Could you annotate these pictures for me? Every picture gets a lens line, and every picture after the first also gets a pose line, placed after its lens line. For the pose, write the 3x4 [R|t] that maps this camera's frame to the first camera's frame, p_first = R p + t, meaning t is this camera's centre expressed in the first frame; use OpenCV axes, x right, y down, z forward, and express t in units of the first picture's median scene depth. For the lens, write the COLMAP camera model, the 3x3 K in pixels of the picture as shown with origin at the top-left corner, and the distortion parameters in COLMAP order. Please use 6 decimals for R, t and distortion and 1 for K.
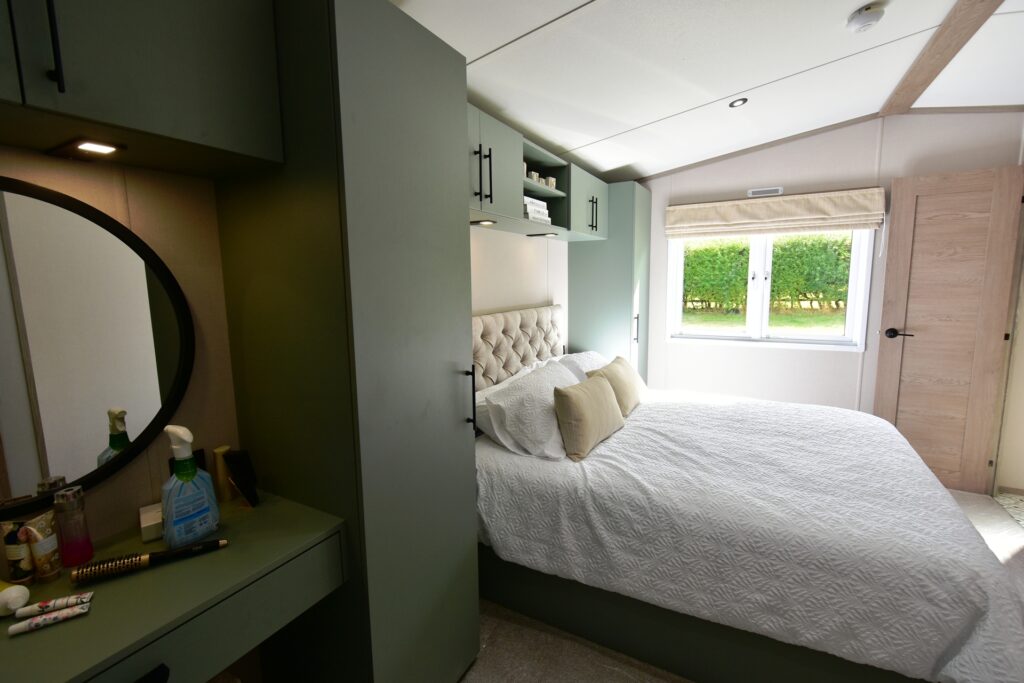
lens RADIAL K [[449.2, 0, 507.7], [0, 449.2, 334.4], [0, 0, 1]] dist [0.000447, -0.002235]
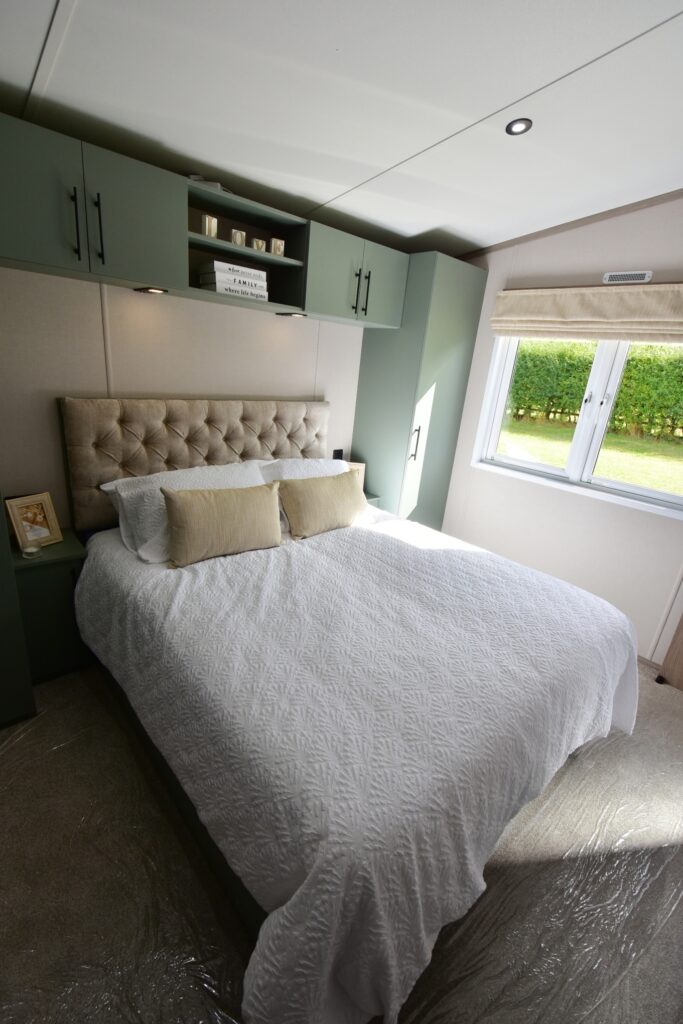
lens RADIAL K [[449.2, 0, 345.2], [0, 449.2, 514.0], [0, 0, 1]] dist [0.000447, -0.002235]
pose [[0.940740, 0.201041, -0.273113, 0.520536], [-0.144069, 0.965971, 0.214814, -0.057708], [0.307006, -0.162737, 0.937691, 0.181163]]
